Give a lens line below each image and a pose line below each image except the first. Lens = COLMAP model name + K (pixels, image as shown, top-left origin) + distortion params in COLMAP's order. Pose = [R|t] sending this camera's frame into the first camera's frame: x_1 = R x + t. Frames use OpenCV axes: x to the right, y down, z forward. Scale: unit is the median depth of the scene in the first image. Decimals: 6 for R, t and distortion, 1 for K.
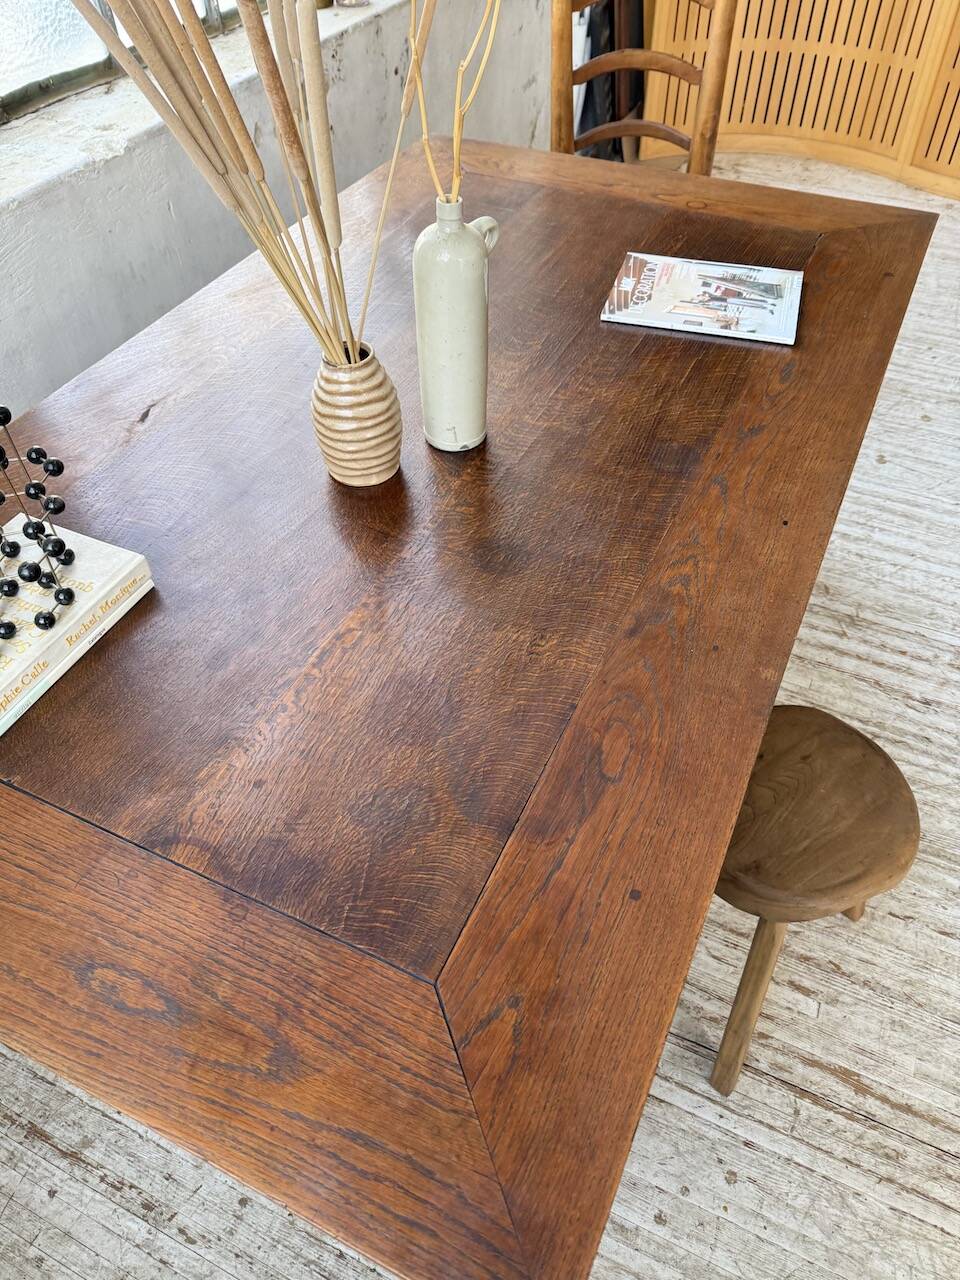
lens RADIAL K [[914.2, 0, 485.4], [0, 914.2, 643.1], [0, 0, 1]] dist [0.000166, -0.006758]
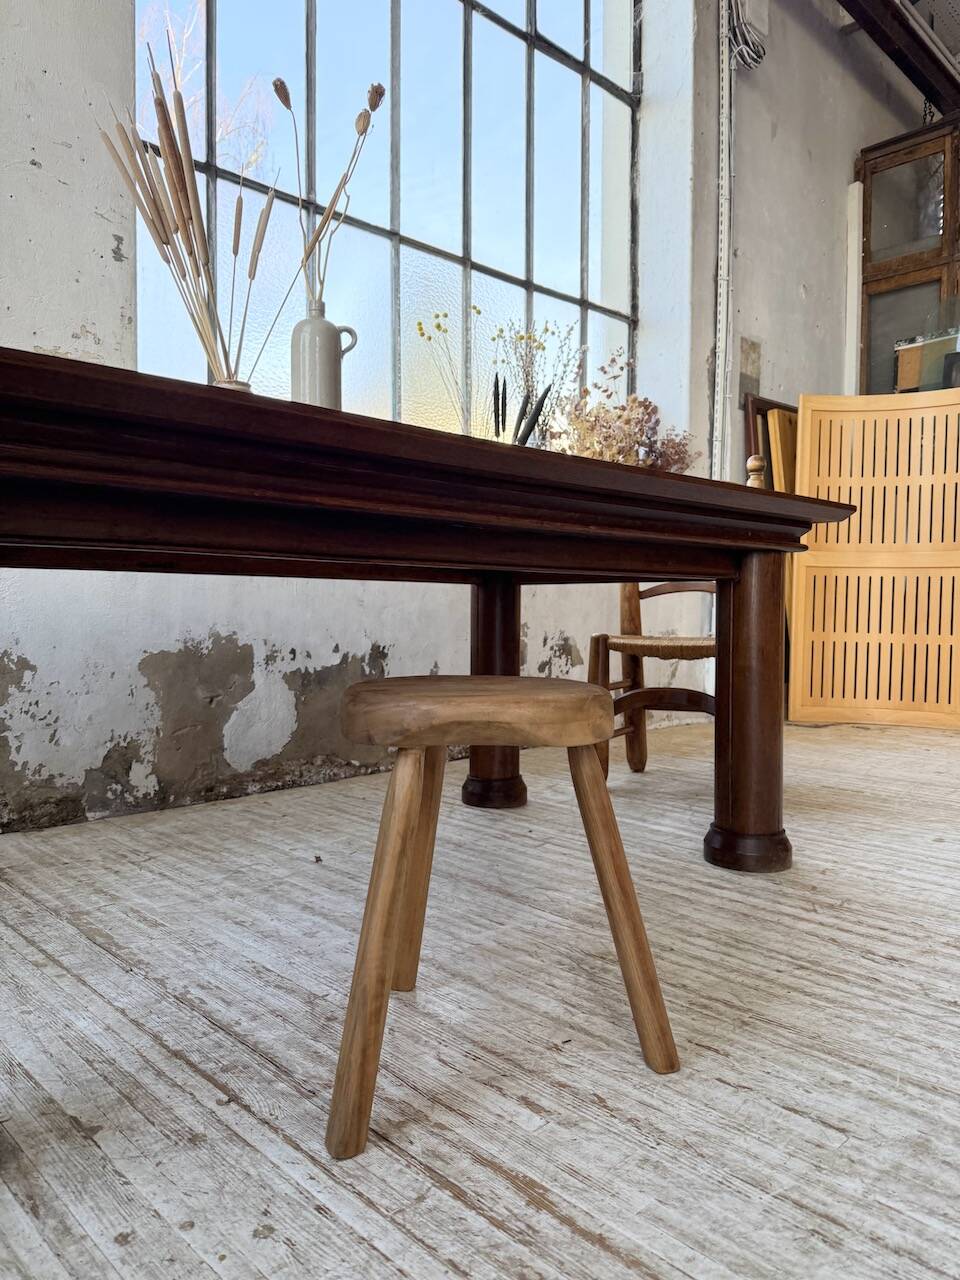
lens RADIAL K [[906.3, 0, 482.3], [0, 906.3, 640.3], [0, 0, 1]] dist [0.001082, -0.007901]
pose [[0.936327, 0.030366, -0.349814, 0.558814], [-0.267929, 0.705706, -0.655891, 0.611772], [0.226949, 0.707854, 0.668907, 0.319356]]
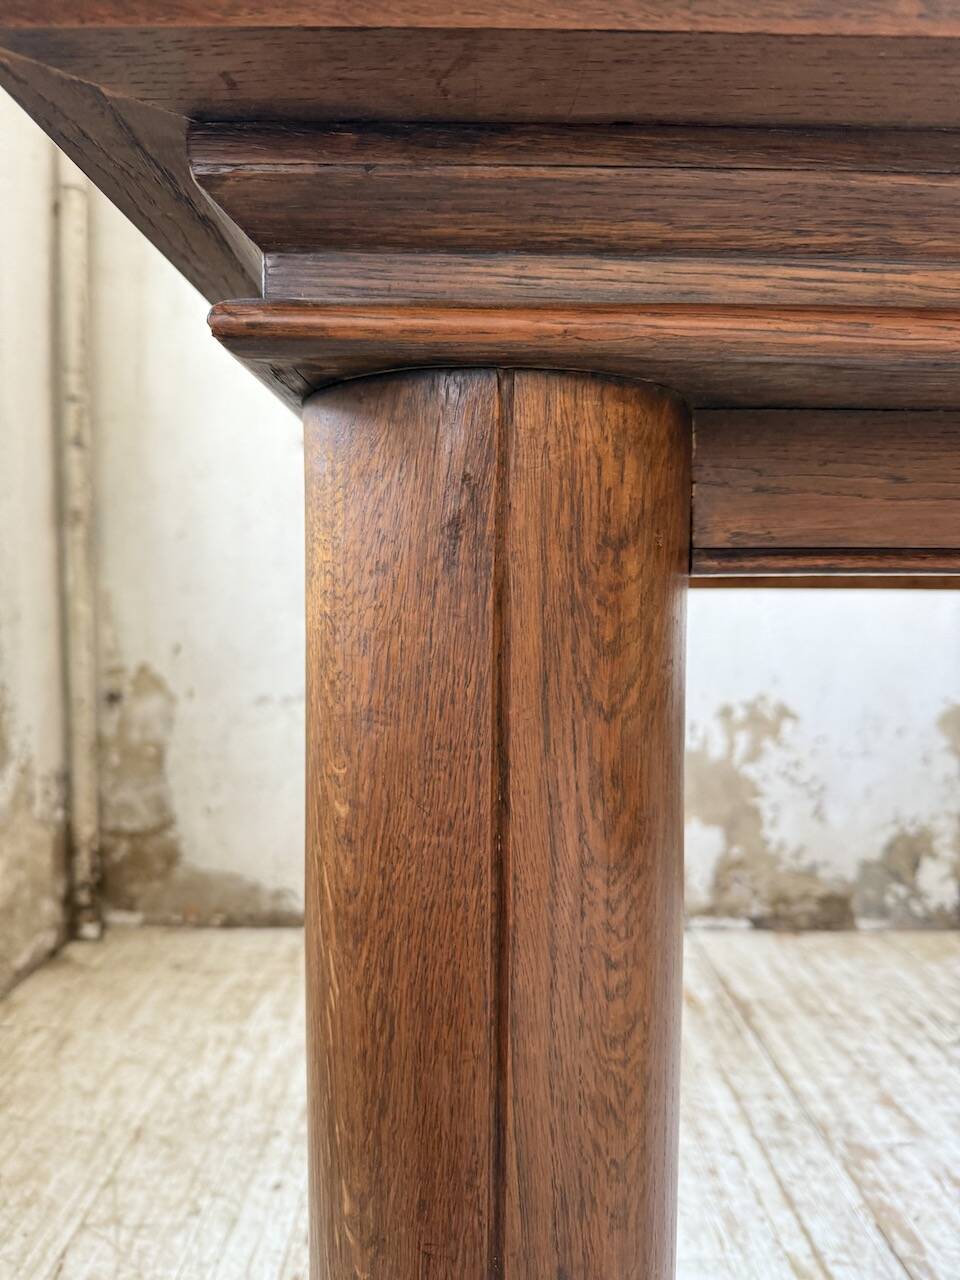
lens RADIAL K [[935.9, 0, 485.1], [0, 935.9, 639.2], [0, 0, 1]] dist [-0.011395, -0.009855]
pose [[0.429932, 0.048779, -0.901543, 0.207463], [-0.666824, 0.690351, -0.280646, 0.369452], [0.608691, 0.721829, 0.329330, 0.504855]]
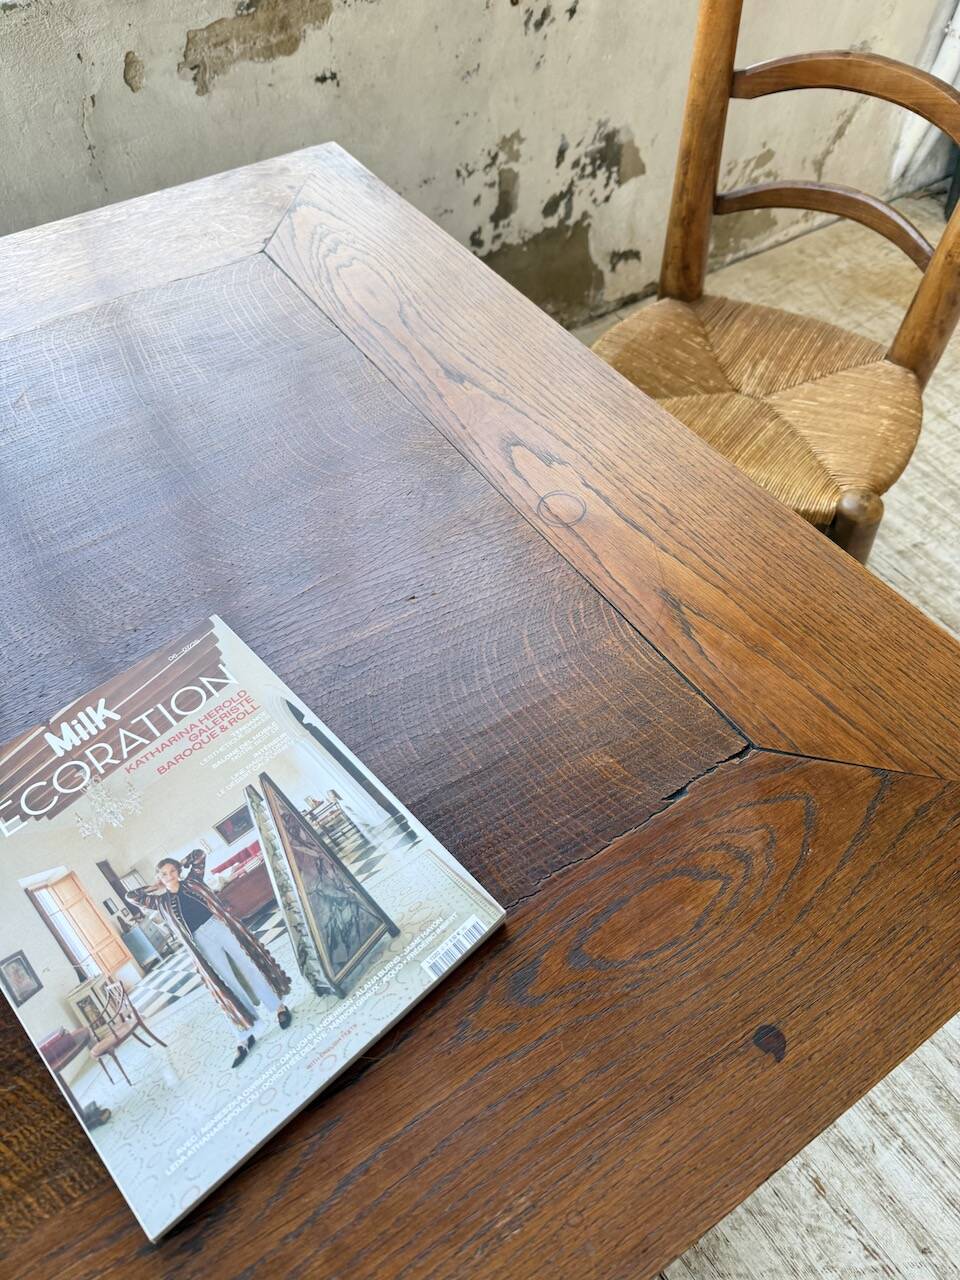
lens RADIAL K [[919.5, 0, 474.0], [0, 919.5, 643.1], [0, 0, 1]] dist [-0.006618, -0.008815]
pose [[0.859522, 0.412479, -0.301799, 0.428506], [-0.378847, 0.910539, 0.165509, -0.588837], [0.343069, -0.027922, 0.938895, 0.736488]]
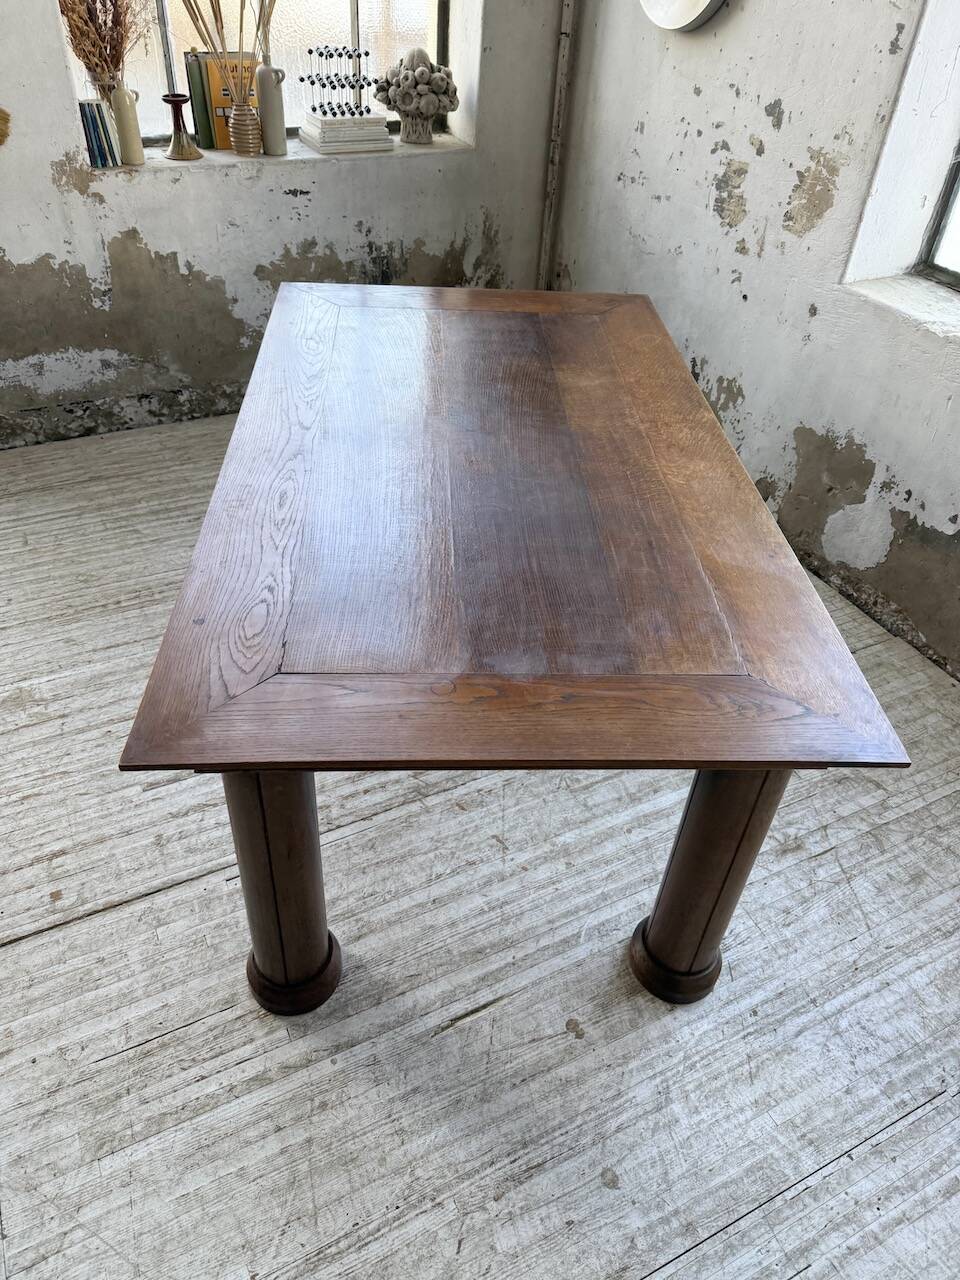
lens RADIAL K [[907.8, 0, 479.7], [0, 907.8, 643.0], [0, 0, 1]] dist [0.025777, -0.047636]
pose [[-0.616968, 0.484332, -0.620301, 1.346539], [-0.606510, 0.209641, 0.766939, -1.327018], [0.501494, 0.849396, 0.164410, 1.030799]]
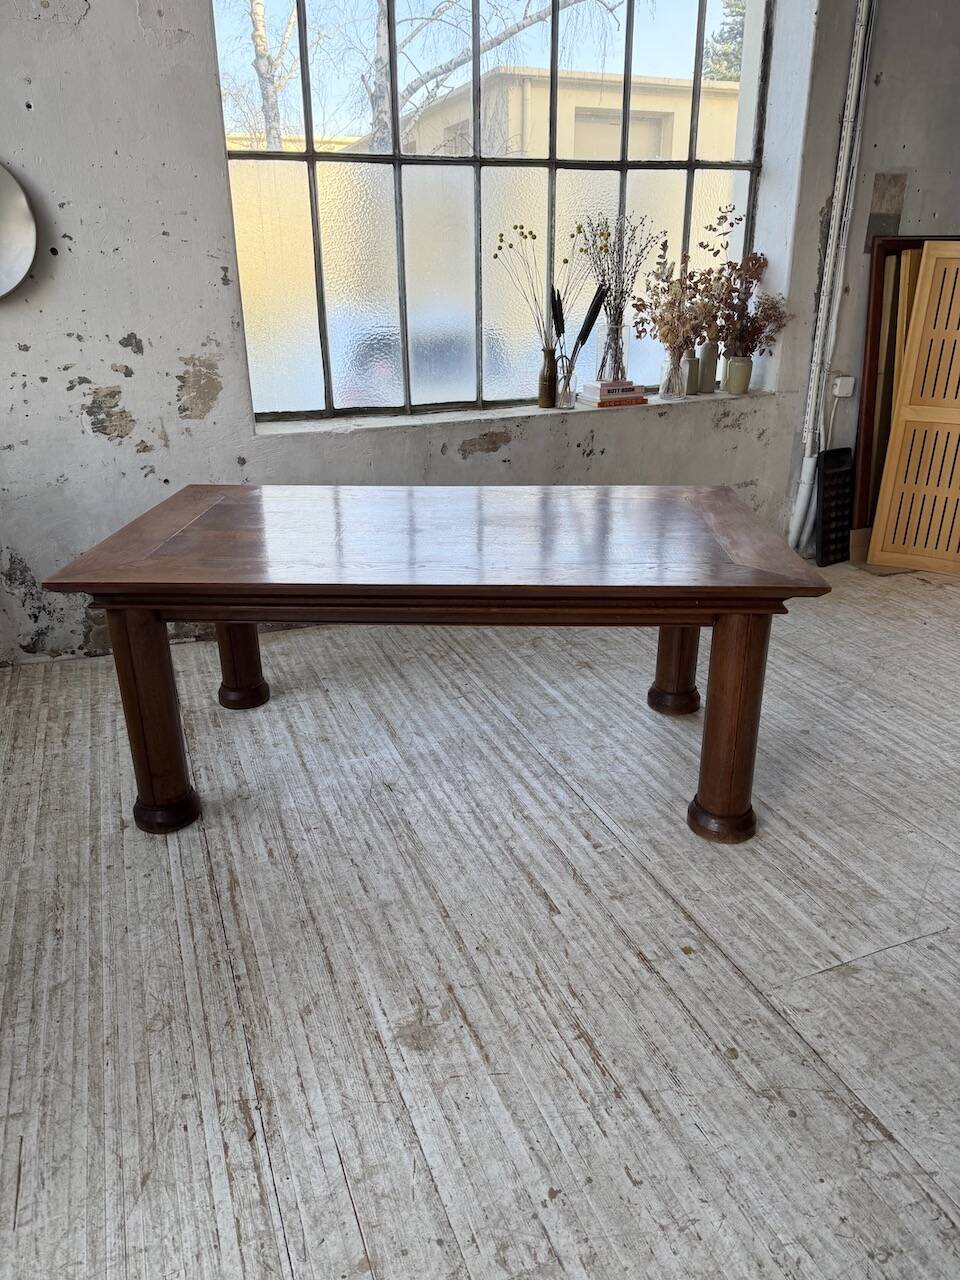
lens RADIAL K [[888.1, 0, 471.4], [0, 888.1, 638.5], [0, 0, 1]] dist [0.153406, -0.317476]
pose [[0.721151, 0.265088, -0.640054, 1.629579], [-0.504918, 0.833702, -0.223604, 0.245499], [0.474340, 0.484427, 0.735073, -0.231490]]
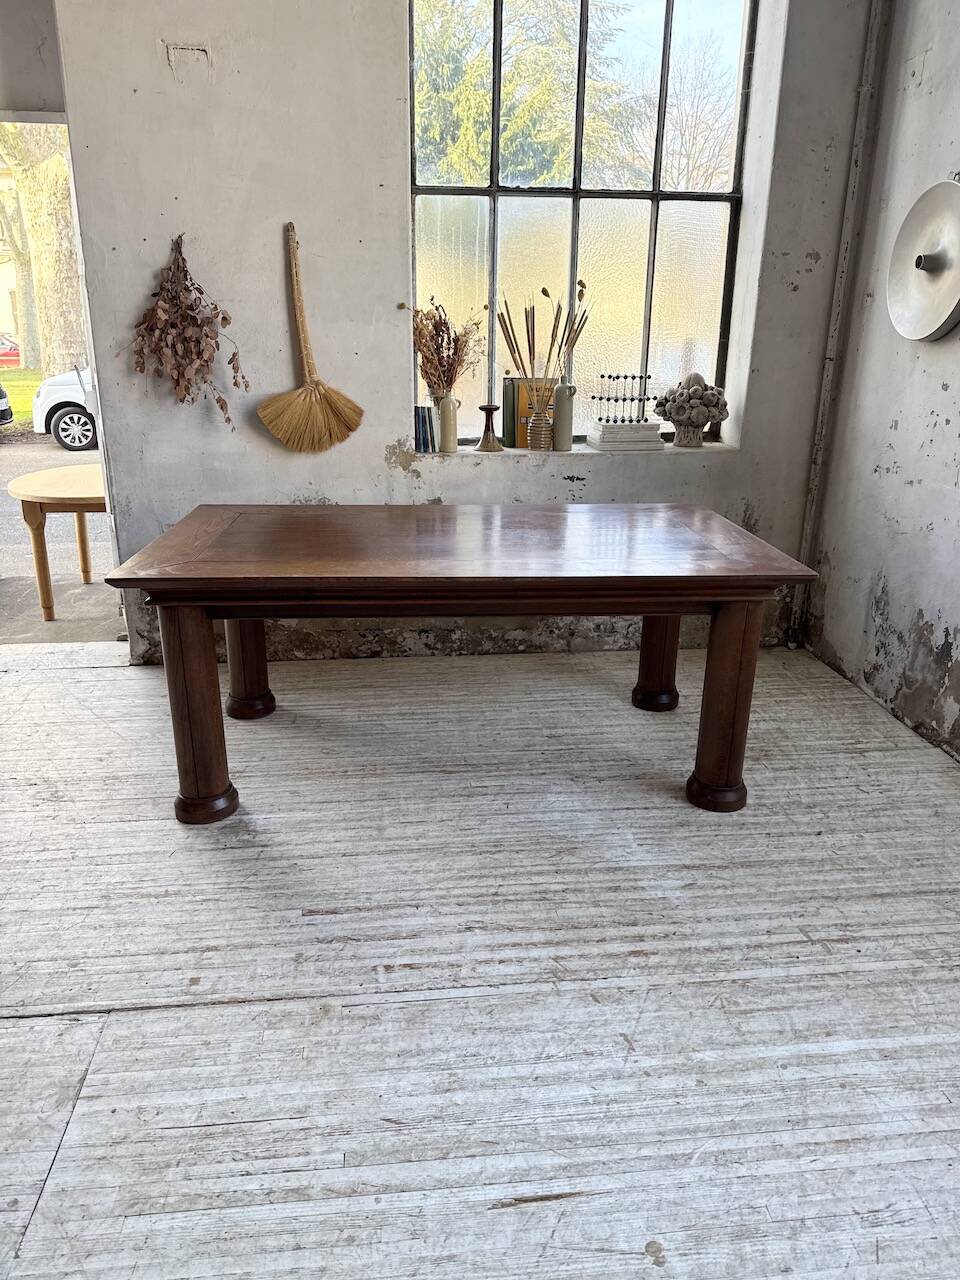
lens RADIAL K [[895.6, 0, 479.0], [0, 895.6, 640.0], [0, 0, 1]] dist [0.088001, -0.149046]
pose [[-0.855579, 0.168691, -0.489415, 1.303067], [-0.379815, 0.437829, 0.814890, -1.399570], [0.351745, 0.883090, -0.310526, 1.381749]]
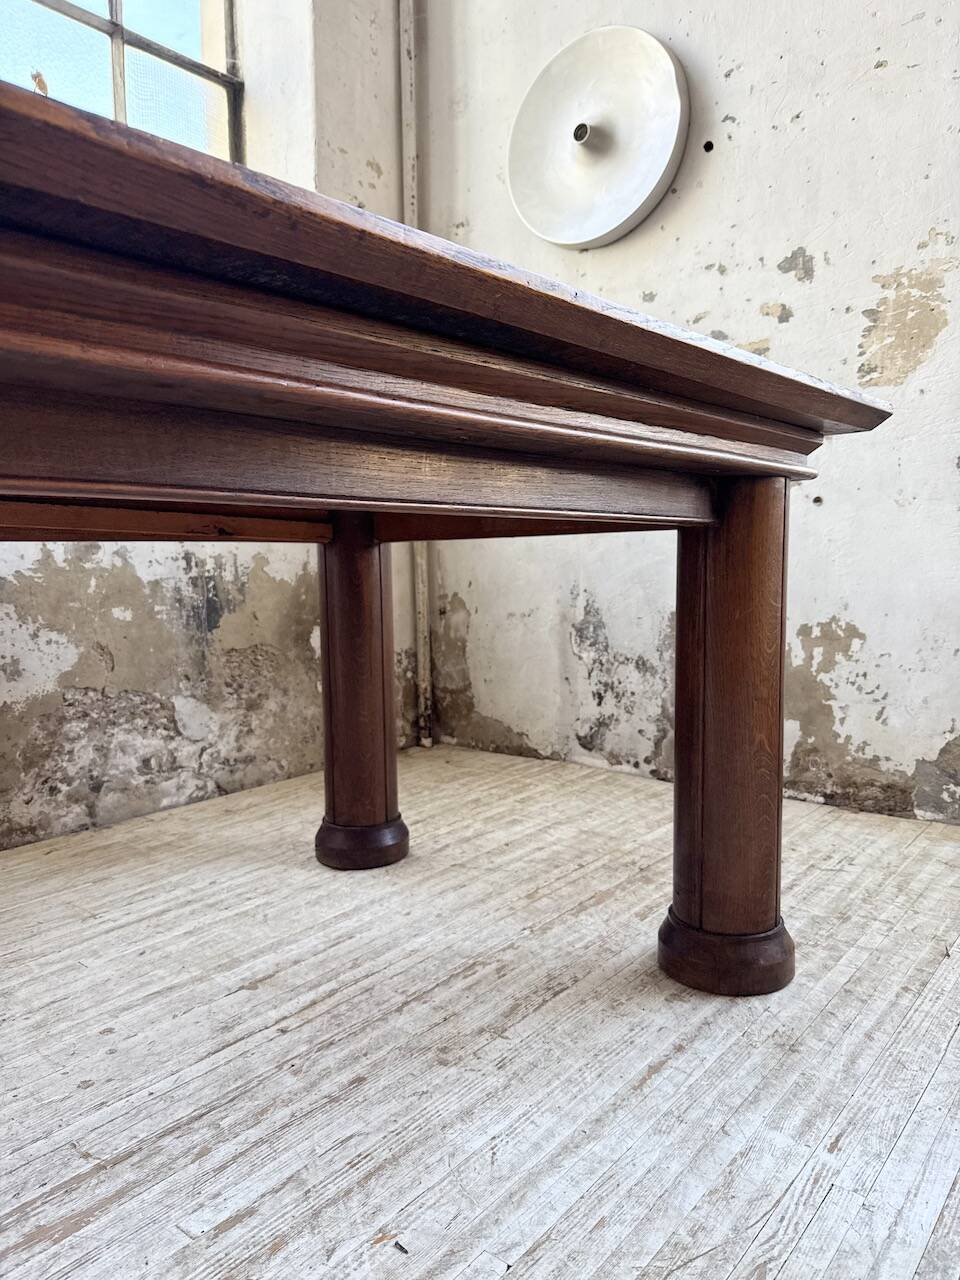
lens RADIAL K [[911.1, 0, 479.1], [0, 911.1, 642.9], [0, 0, 1]] dist [0.024920, -0.044804]
pose [[-0.240797, 0.100426, -0.965366, 0.828456], [-0.696352, 0.674982, 0.243913, -0.082598], [0.676100, 0.730968, -0.092602, 0.942792]]
